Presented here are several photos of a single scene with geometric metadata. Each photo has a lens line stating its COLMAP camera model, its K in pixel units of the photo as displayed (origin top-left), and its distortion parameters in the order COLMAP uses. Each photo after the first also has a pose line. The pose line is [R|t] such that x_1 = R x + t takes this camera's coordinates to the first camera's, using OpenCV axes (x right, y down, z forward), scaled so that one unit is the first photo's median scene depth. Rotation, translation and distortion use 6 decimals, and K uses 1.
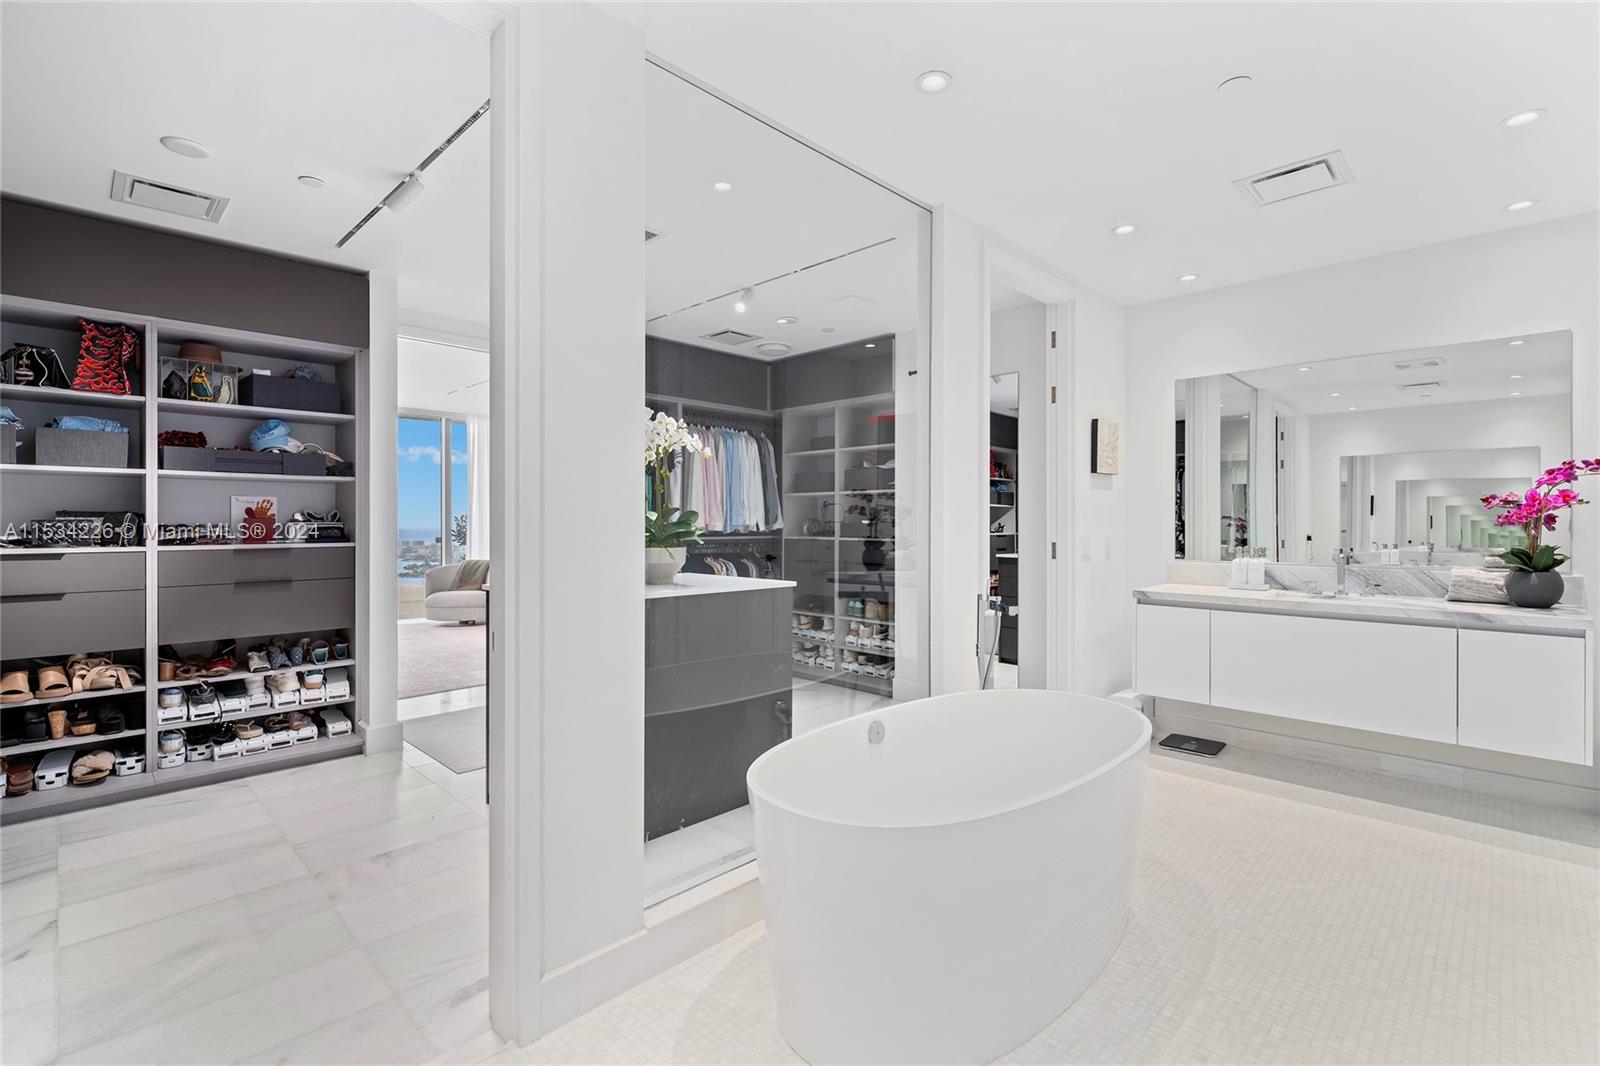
lens RADIAL K [[722.7, 0, 803.8], [0, 722.7, 523.1], [0, 0, 1]] dist [0.000678, 0.000985]
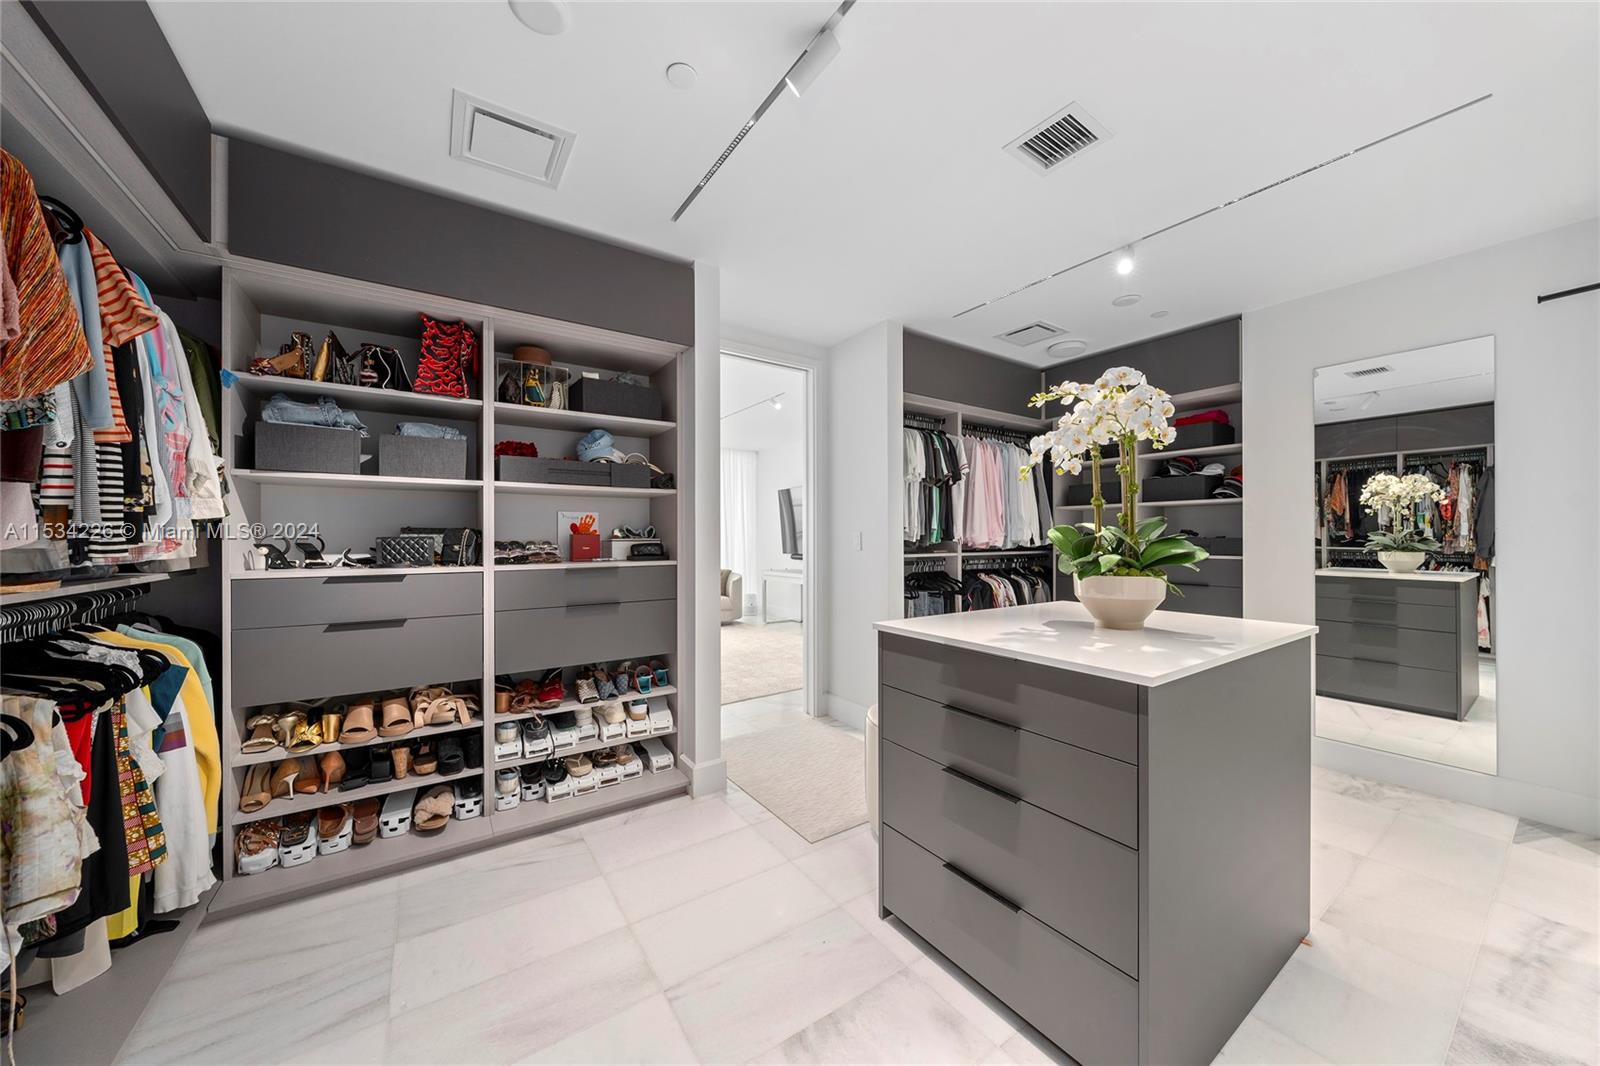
lens RADIAL K [[549.6, 0, 801.7], [0, 549.6, 536.2], [0, 0, 1]] dist [-0.002937, -0.000144]
pose [[0.980182, -0.002510, -0.198085, -0.359496], [0.002127, 0.999995, -0.002150, -0.002360], [0.198090, 0.001686, 0.980182, 0.381092]]
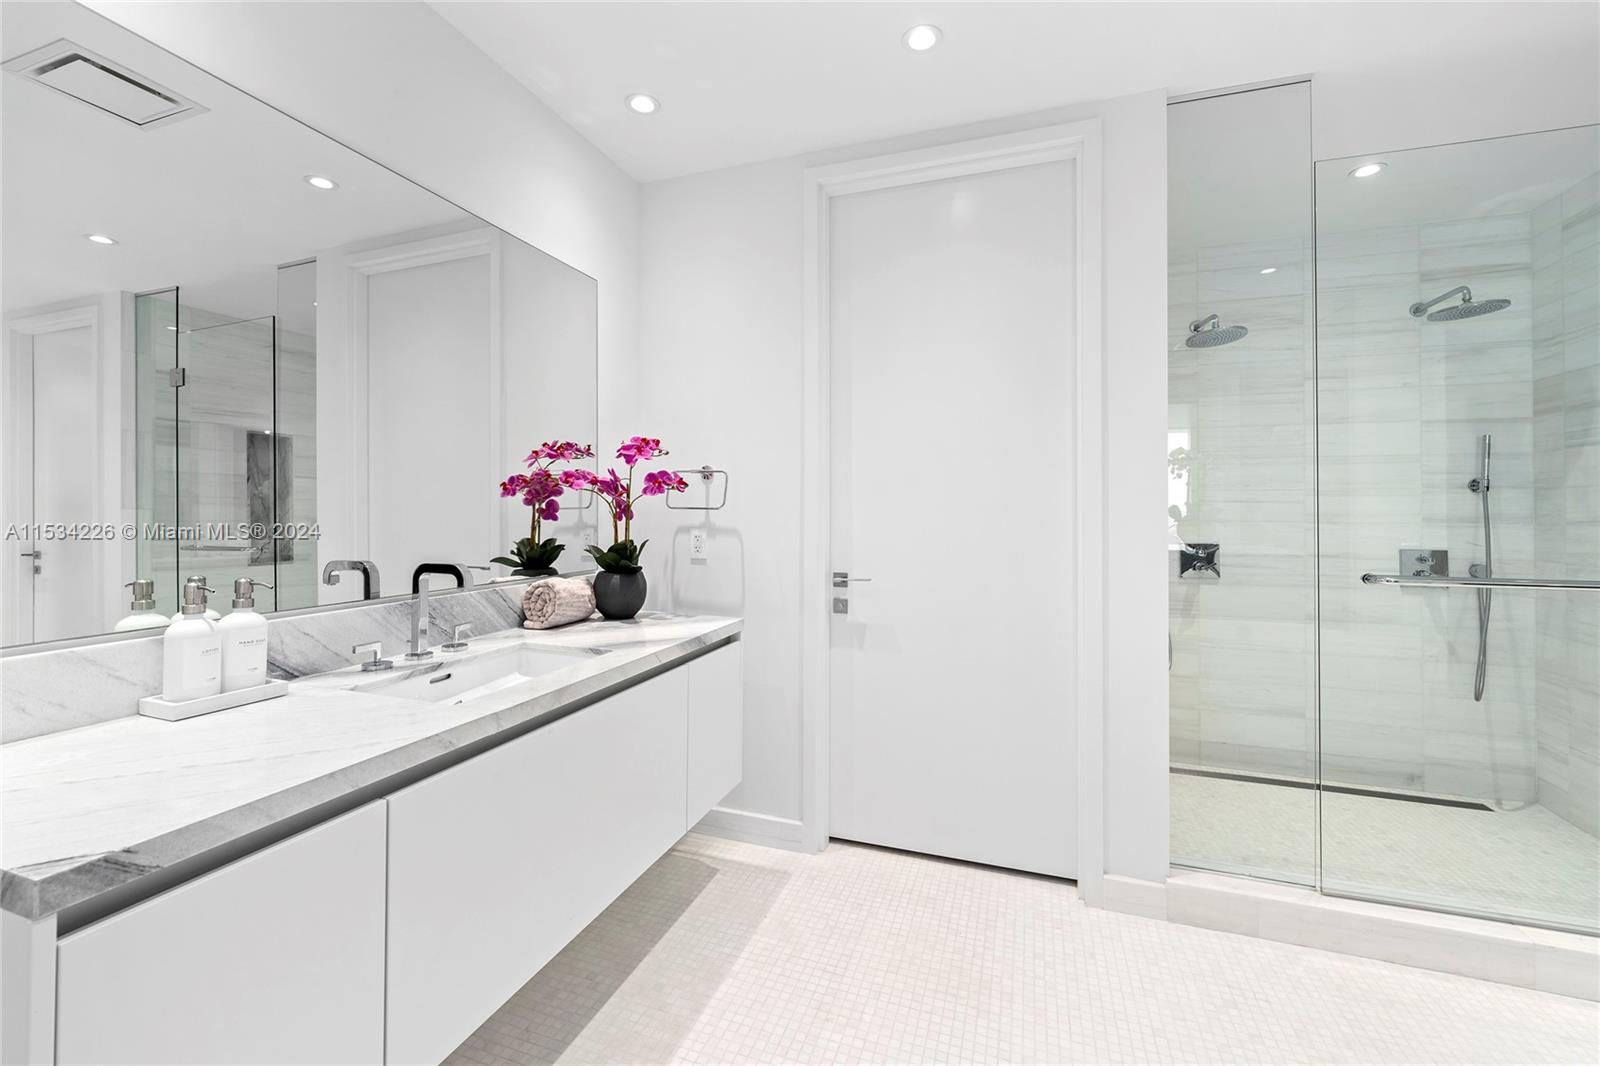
lens RADIAL K [[639.0, 0, 800.6], [0, 639.0, 509.4], [0, 0, 1]] dist [-0.000488, 0.000165]
pose [[-0.416442, 0.005860, 0.909143, 0.251410], [-0.002178, 0.999970, -0.007443, 0.001905], [-0.909160, -0.005079, -0.416417, 0.964760]]
